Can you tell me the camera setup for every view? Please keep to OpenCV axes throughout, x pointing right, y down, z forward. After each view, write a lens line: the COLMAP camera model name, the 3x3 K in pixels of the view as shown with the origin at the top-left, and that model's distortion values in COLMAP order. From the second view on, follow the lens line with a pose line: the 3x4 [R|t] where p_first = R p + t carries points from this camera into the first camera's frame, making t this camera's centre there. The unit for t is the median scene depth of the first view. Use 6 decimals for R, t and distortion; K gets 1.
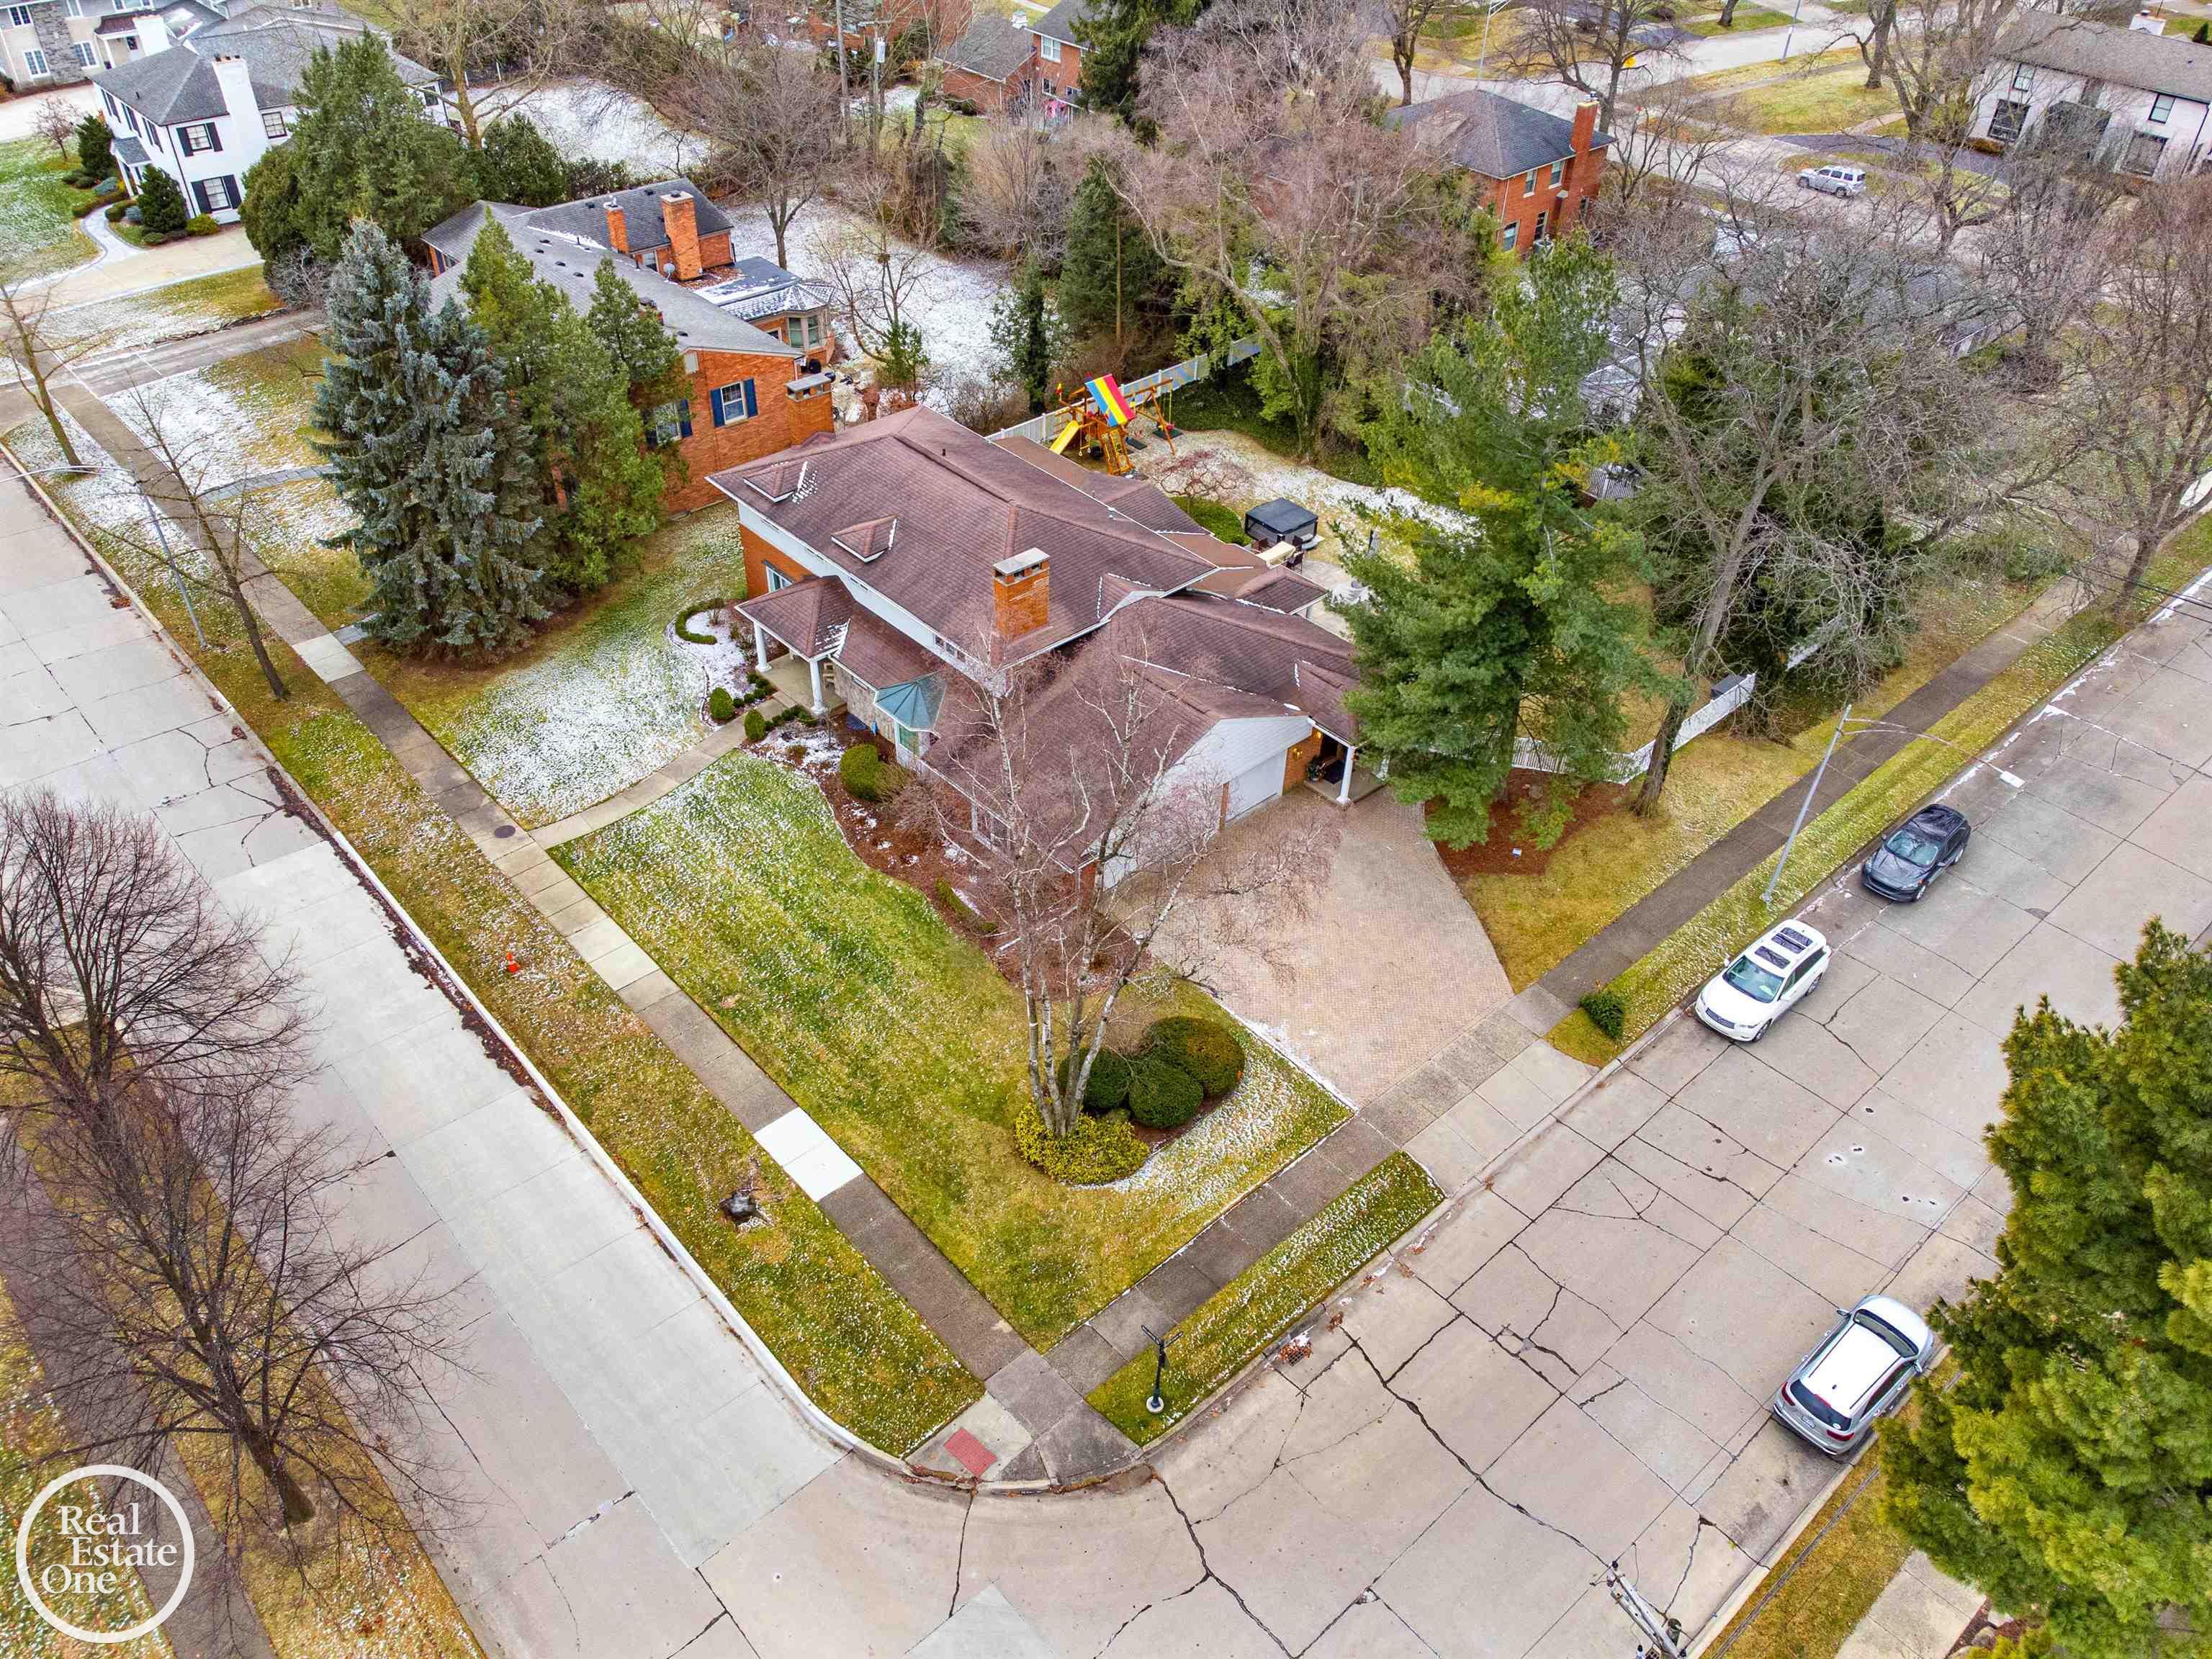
lens RADIAL K [[1661.6, 0, 1163.6], [0, 1661.6, 836.0], [0, 0, 1]] dist [0.028104, -0.001639]
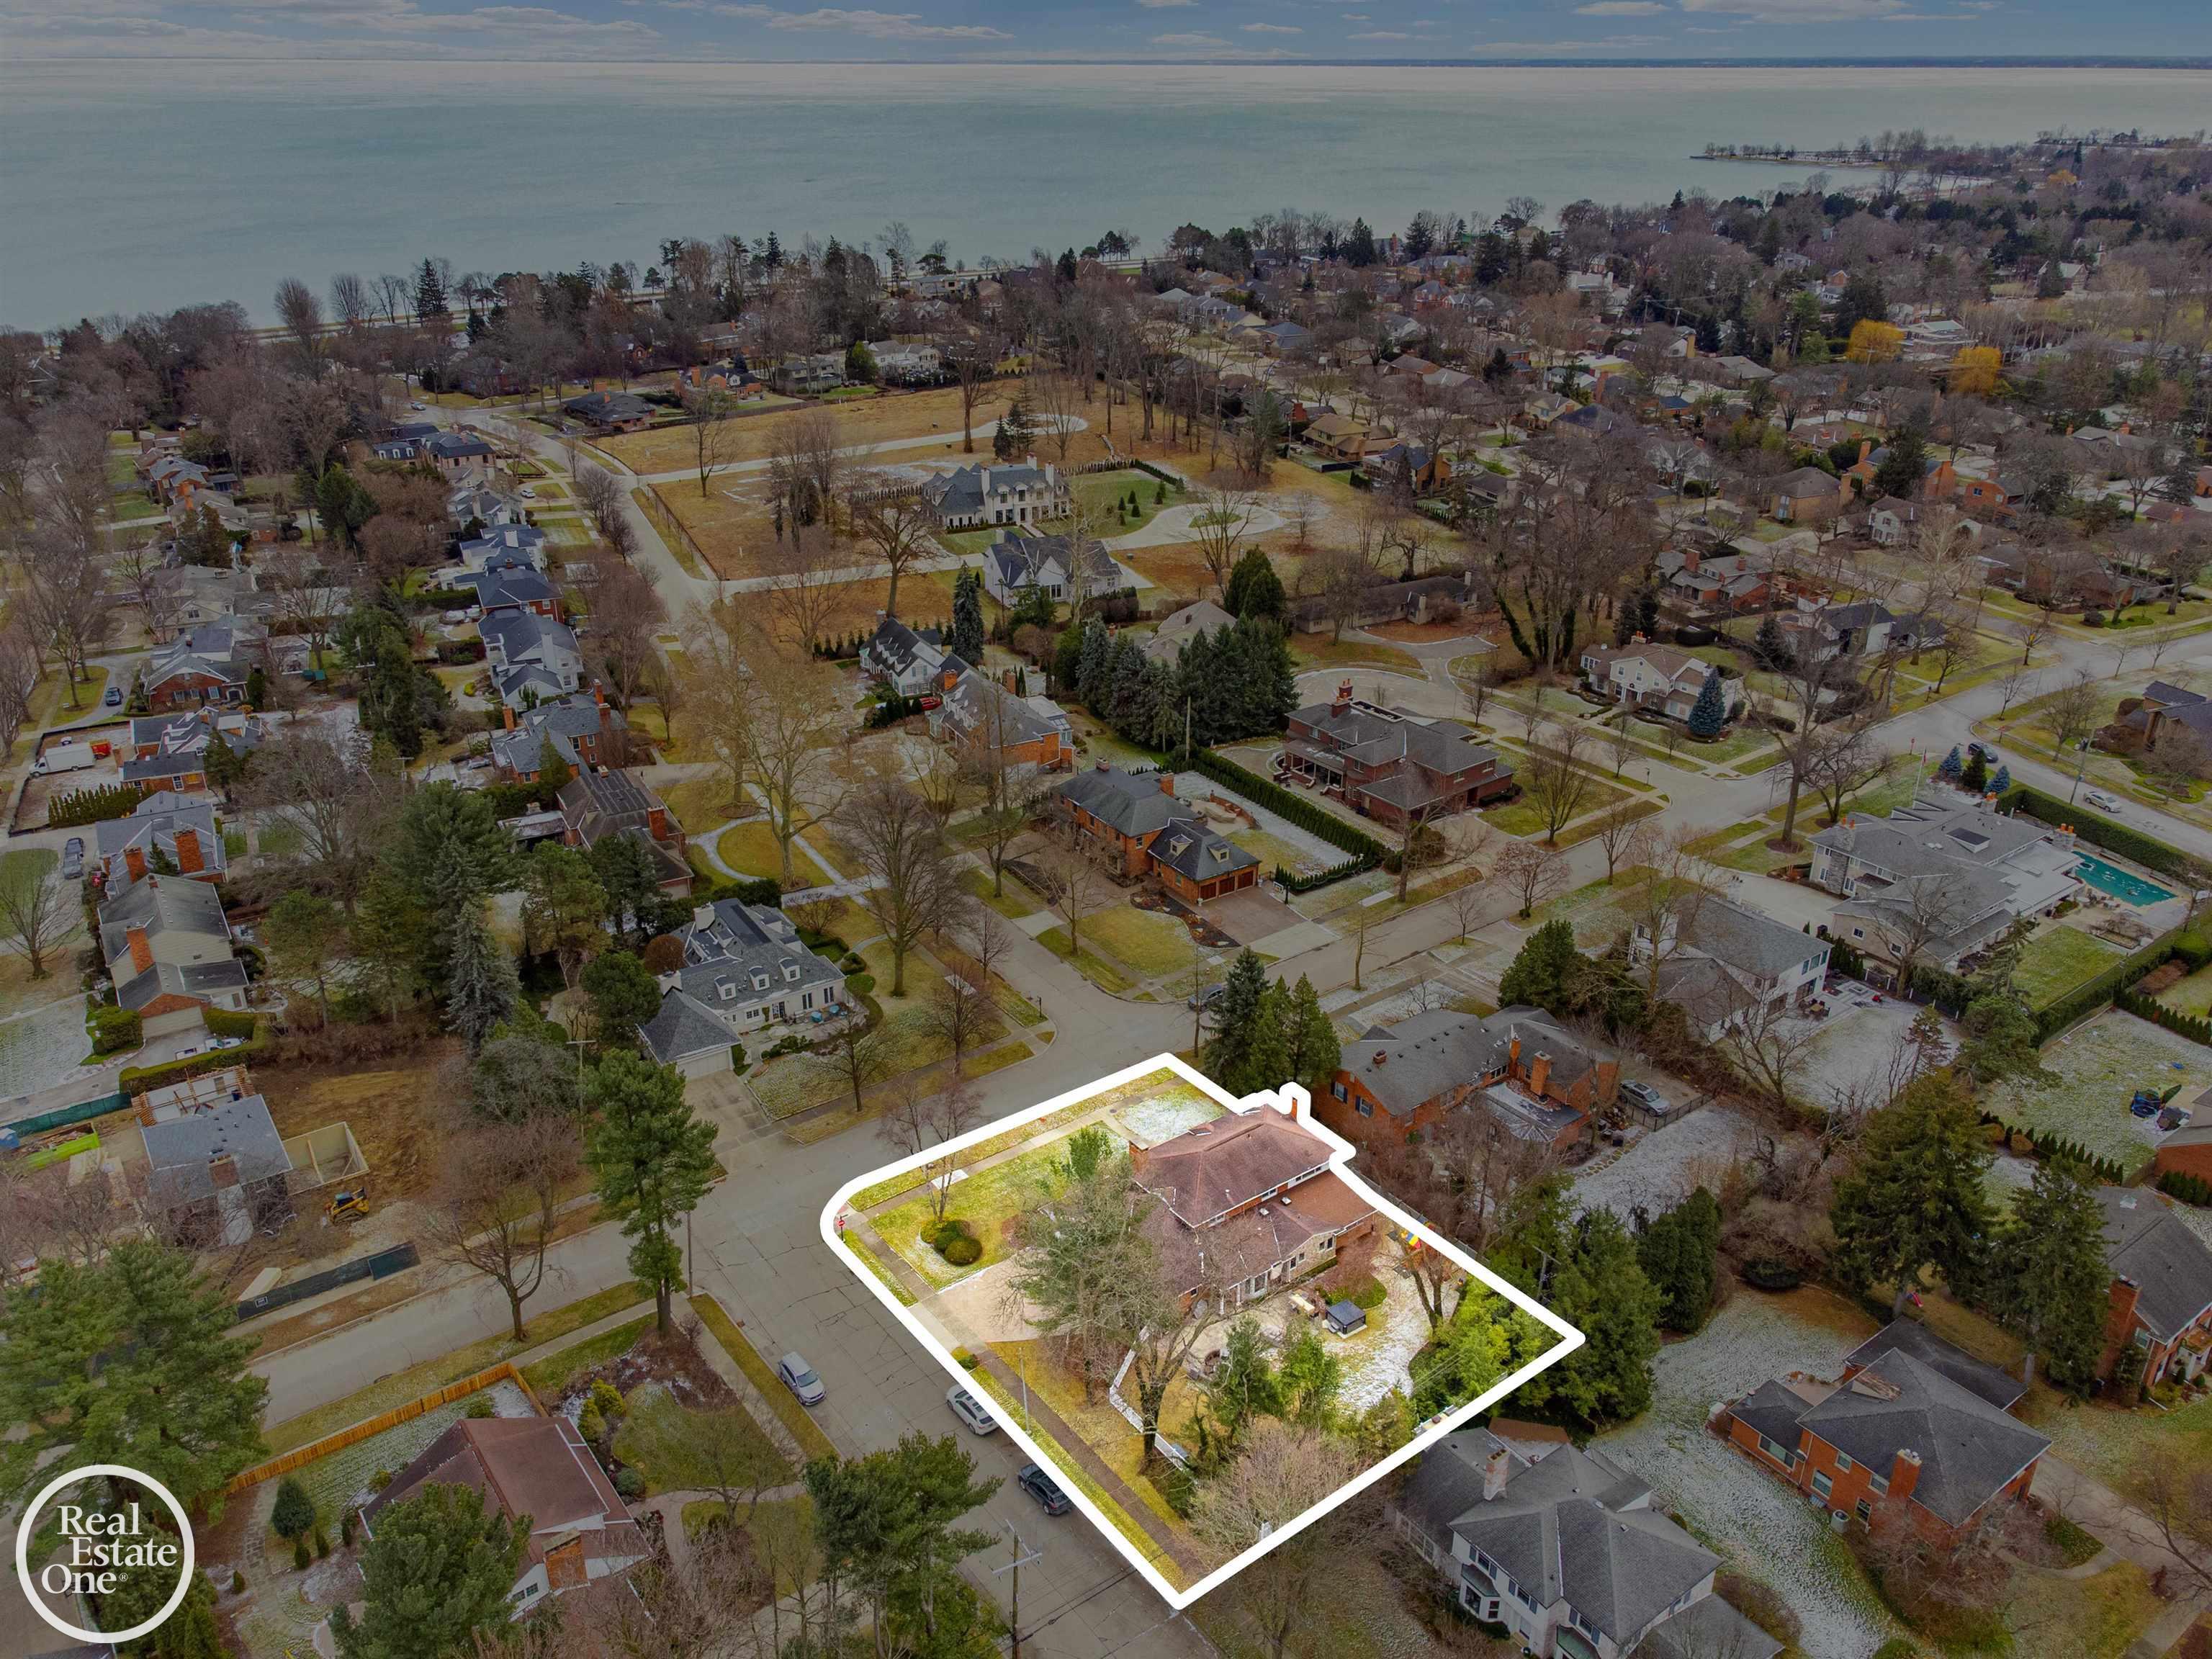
lens RADIAL K [[1661.6, 0, 1163.6], [0, 1661.6, 836.0], [0, 0, 1]] dist [0.028104, -0.001639]
pose [[-0.085356, 0.397986, -0.913412, 2.088590], [-0.629255, 0.689254, 0.359120, -1.452566], [0.772498, 0.605422, 0.191603, 0.210444]]
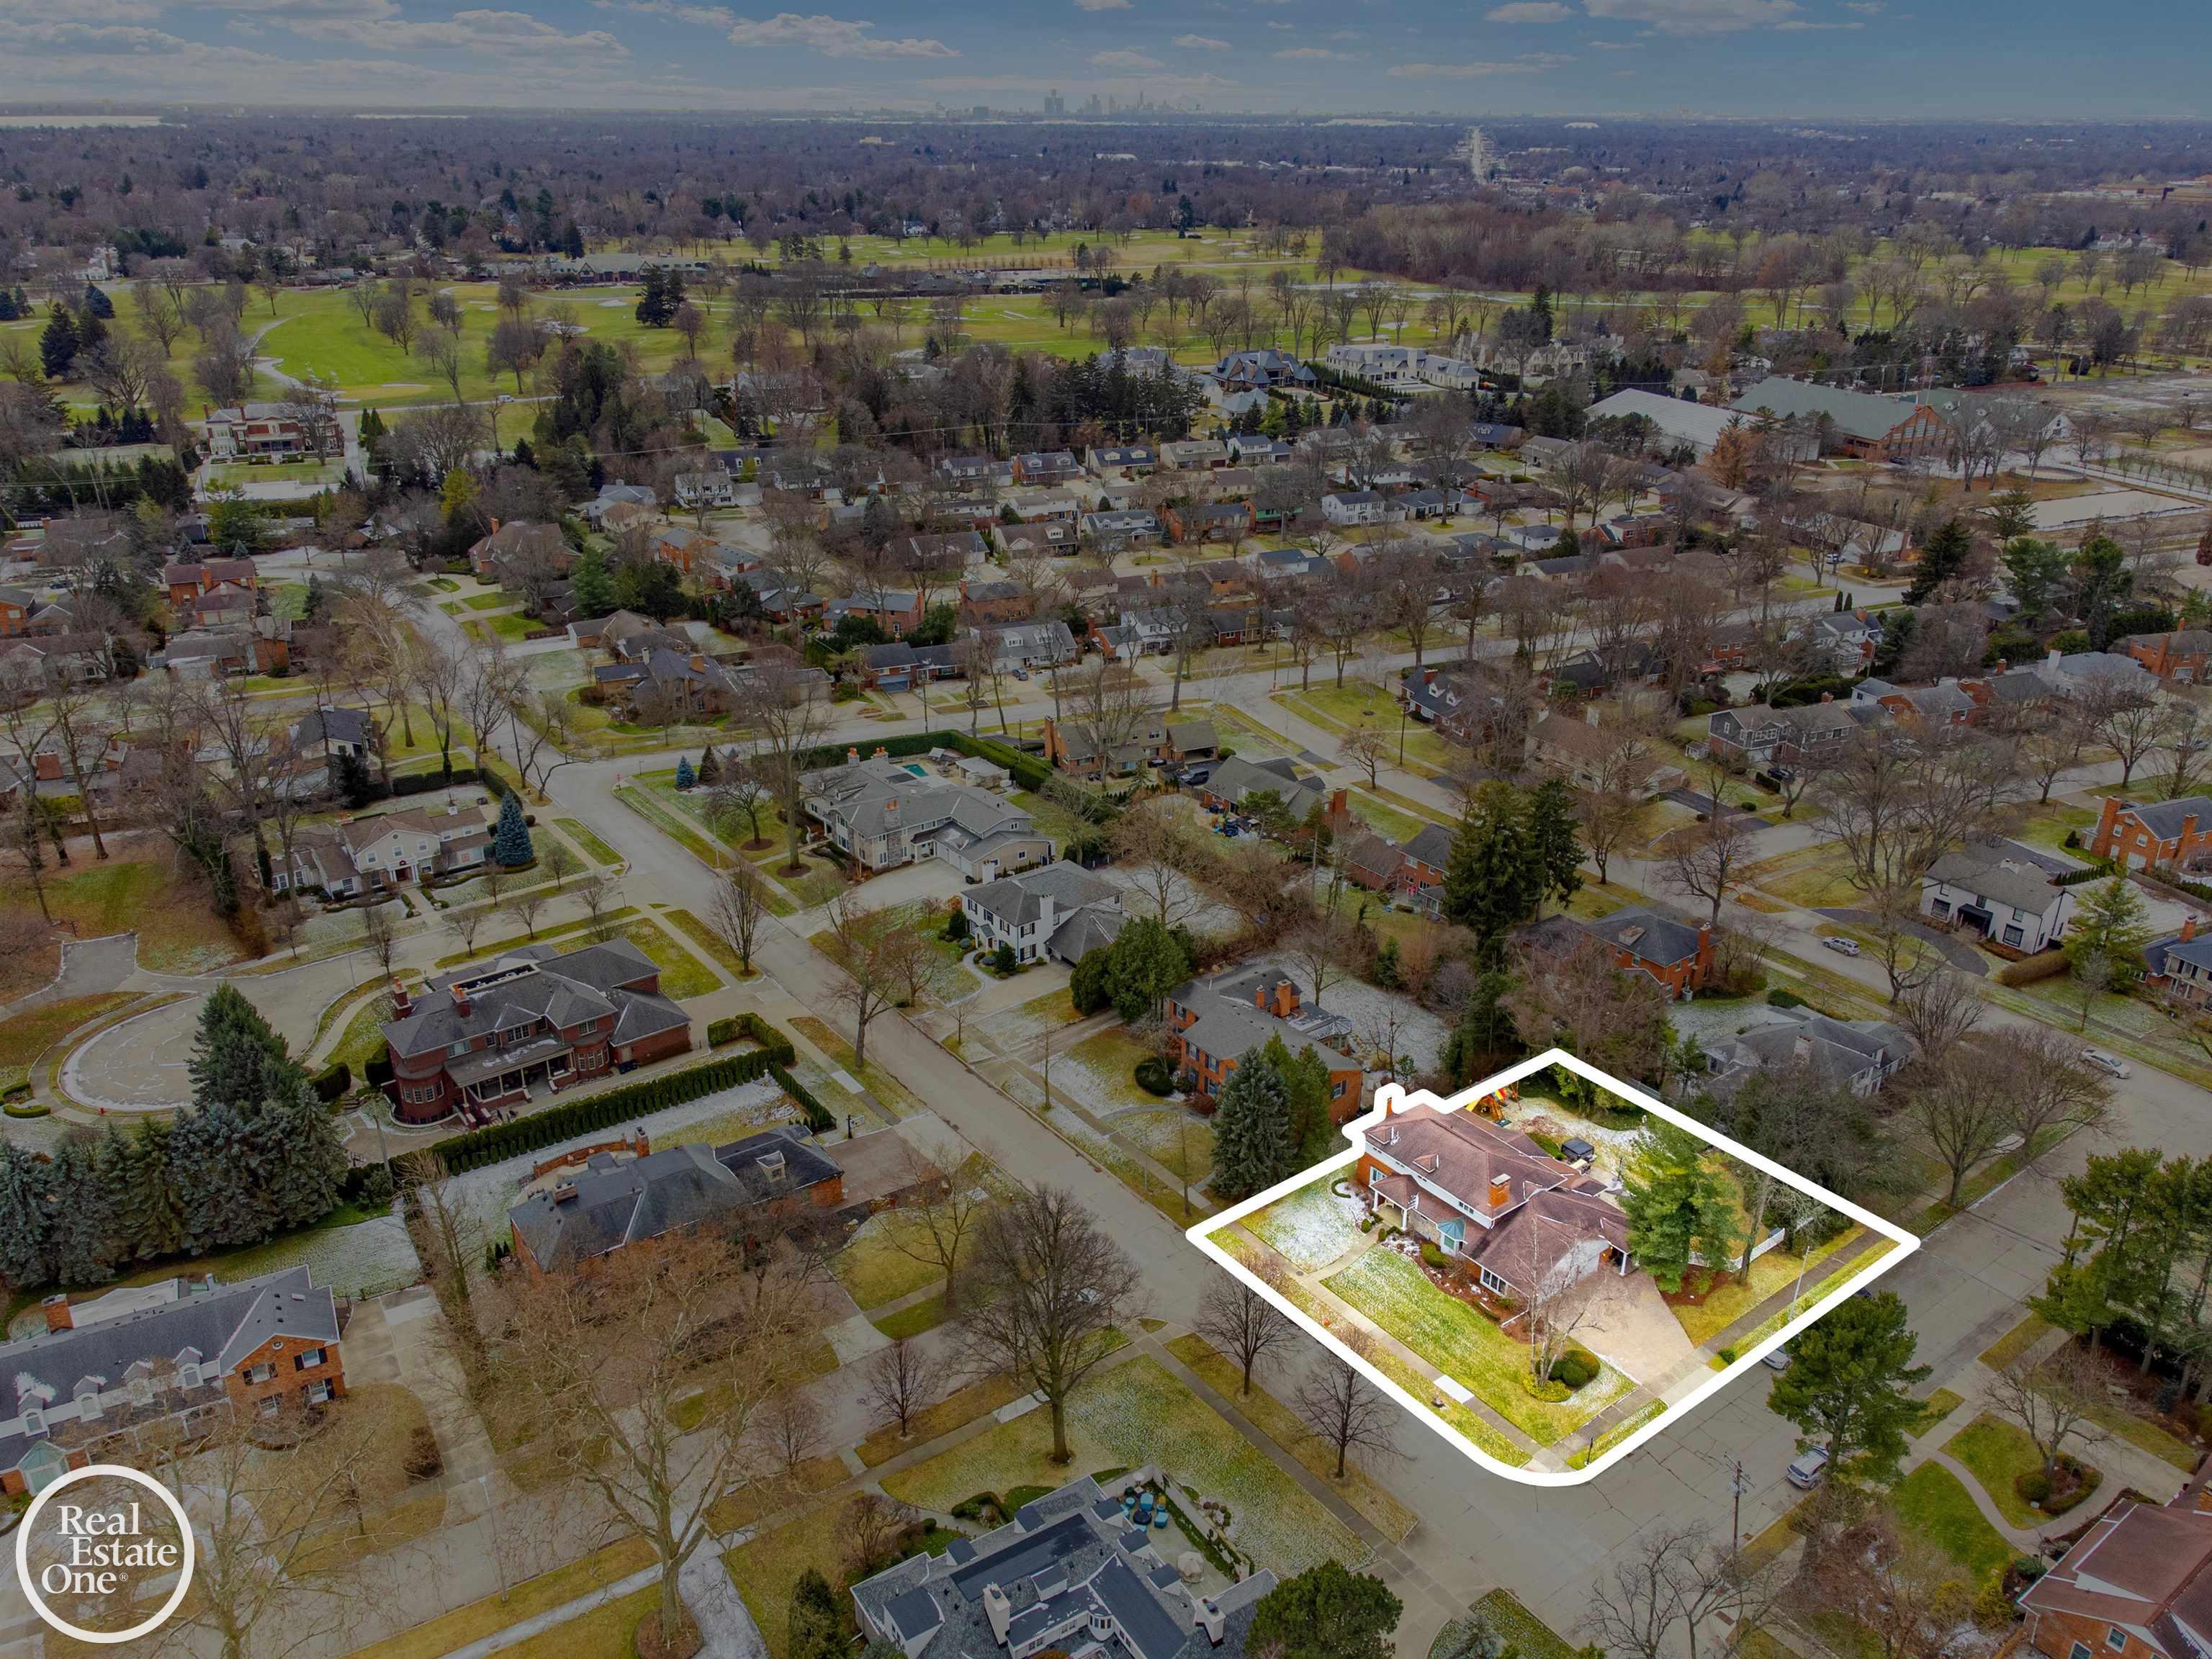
lens RADIAL K [[1661.6, 0, 1163.6], [0, 1661.6, 836.0], [0, 0, 1]] dist [0.028104, -0.001639]
pose [[0.996375, 0.015479, -0.083644, -0.401736], [-0.037903, 0.961083, -0.273647, 0.061569], [0.076154, 0.275825, 0.958186, -1.755890]]
